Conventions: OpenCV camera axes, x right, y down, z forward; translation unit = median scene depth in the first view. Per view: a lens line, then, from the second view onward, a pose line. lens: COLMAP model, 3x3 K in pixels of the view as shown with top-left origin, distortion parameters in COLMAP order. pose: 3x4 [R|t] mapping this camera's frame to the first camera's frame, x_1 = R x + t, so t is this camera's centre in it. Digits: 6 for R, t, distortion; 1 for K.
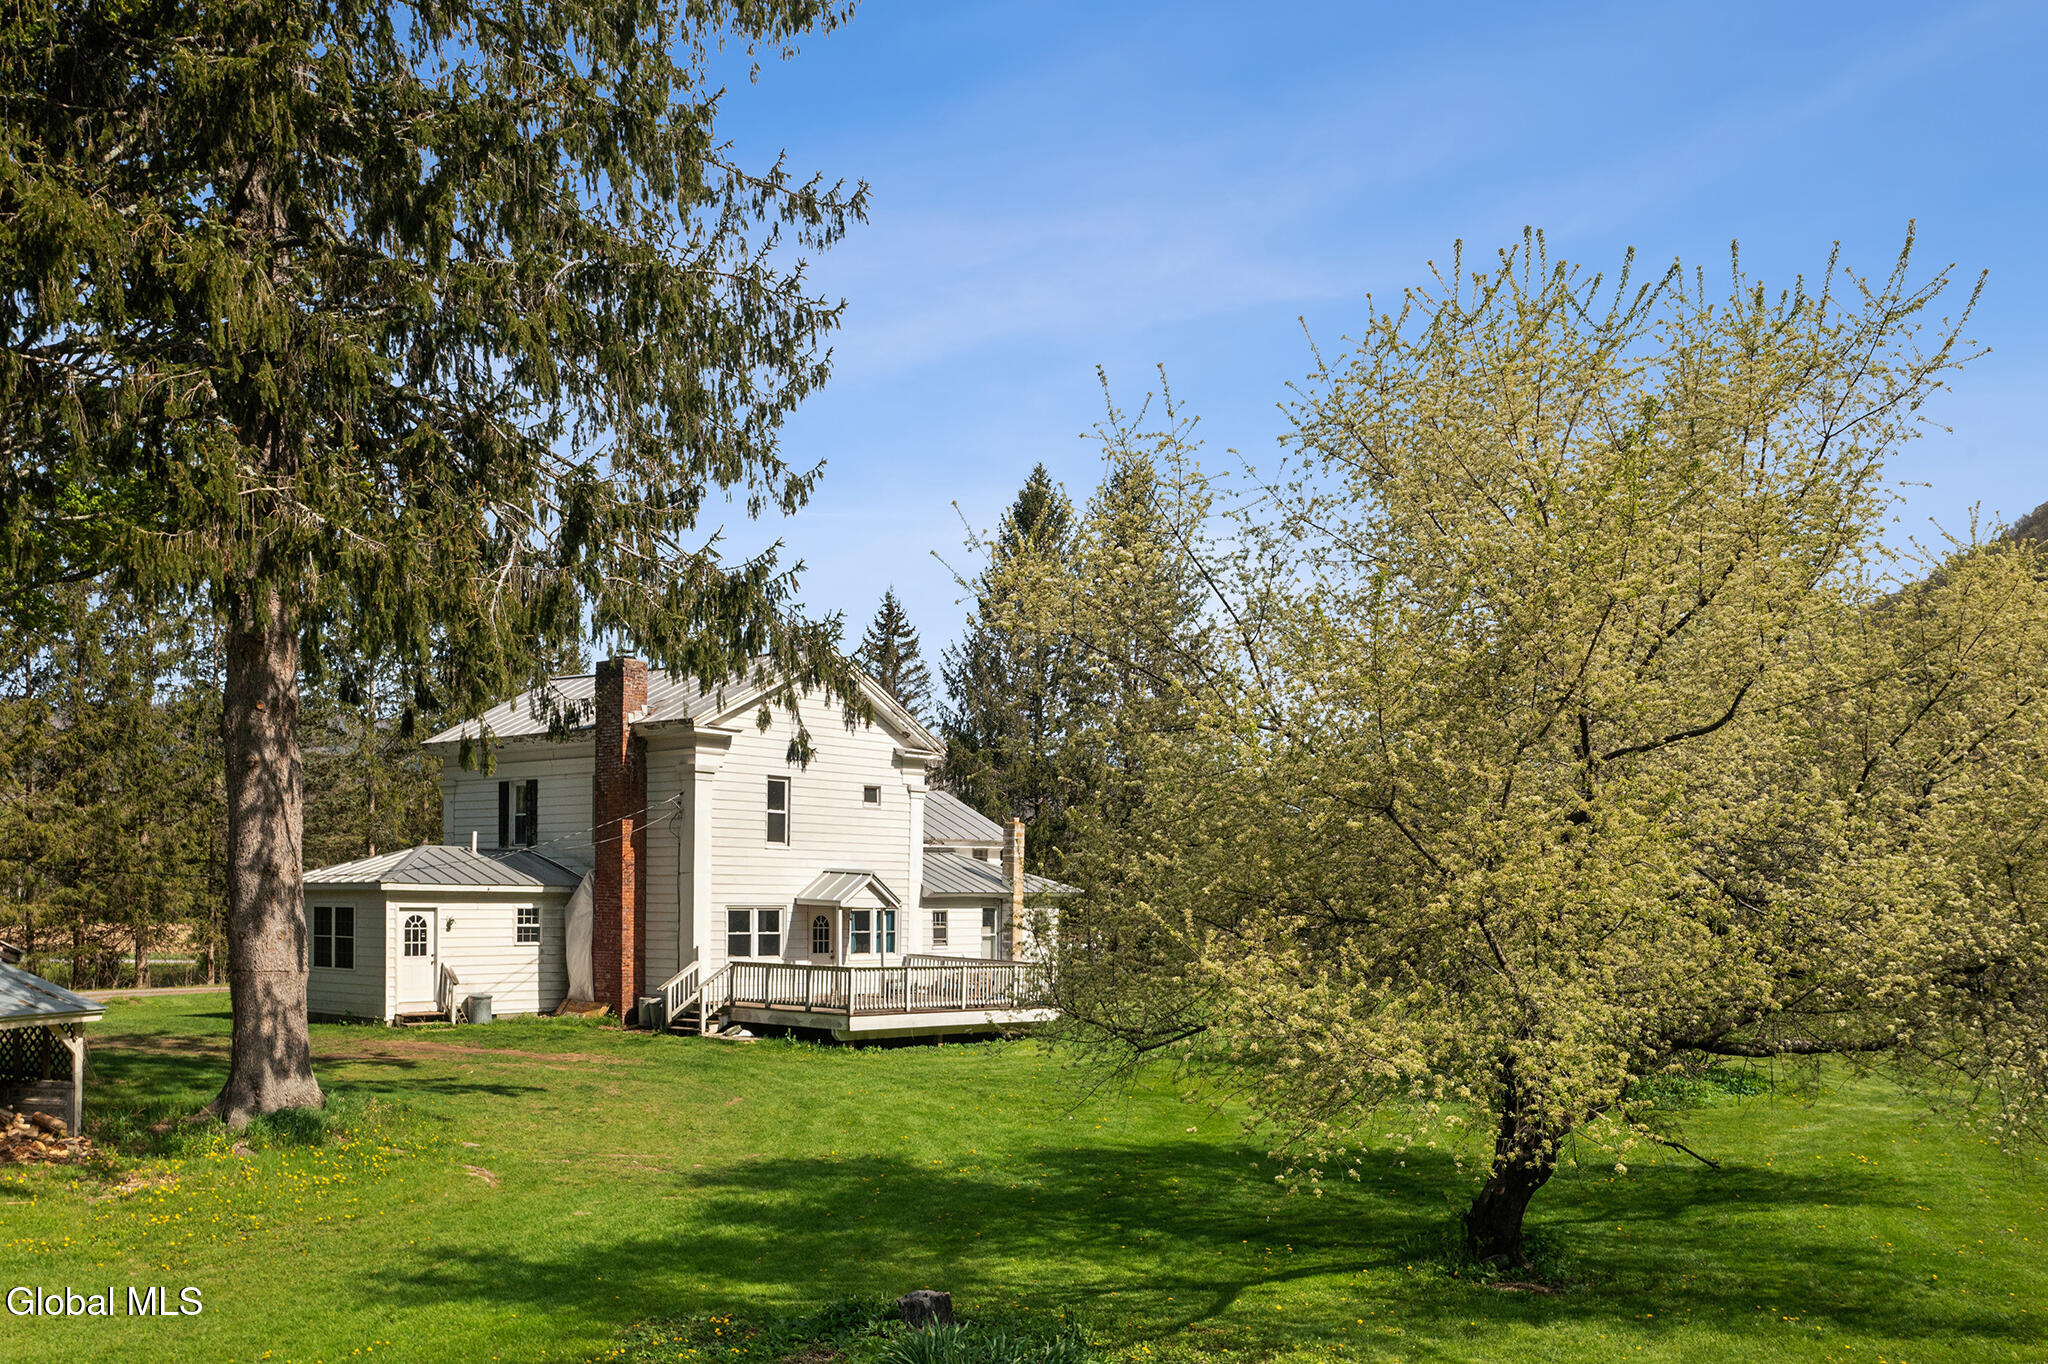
lens RADIAL K [[1753.6, 0, 1020.5], [0, 1753.6, 890.8], [0, 0, 1]] dist [-0.005039, -0.002100]
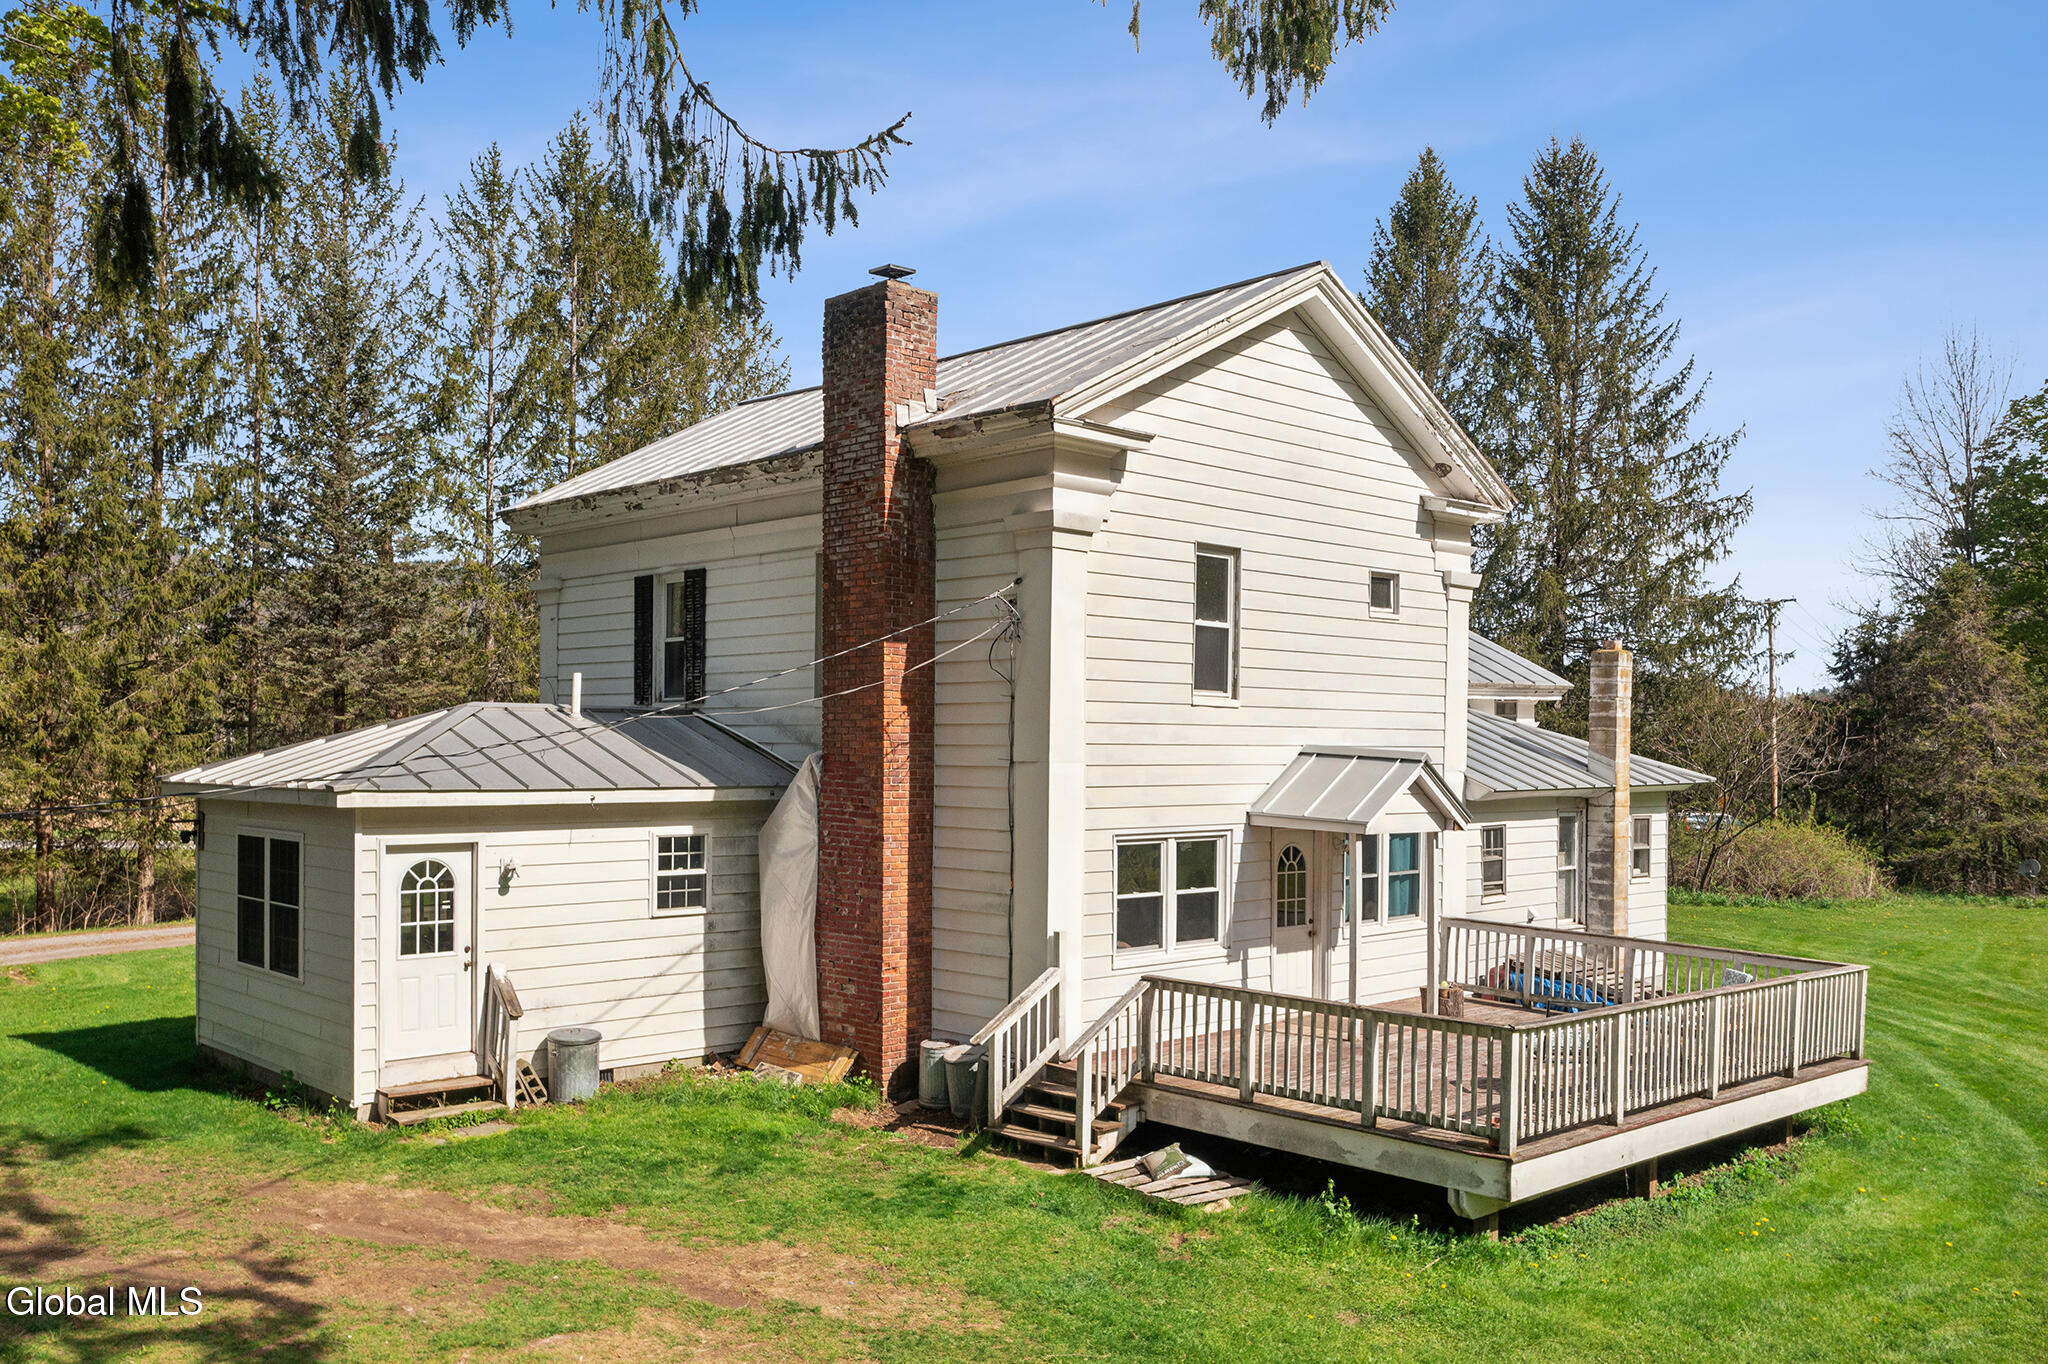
lens RADIAL K [[1700.3, 0, 1024.0], [0, 1700.3, 682.0], [0, 0, 1]] dist [-0.004323, -0.000447]
pose [[0.994404, -0.007147, -0.105398, -0.144765], [0.003715, 0.999458, -0.032717, -0.016194], [0.105575, 0.032142, 0.993892, 0.568807]]
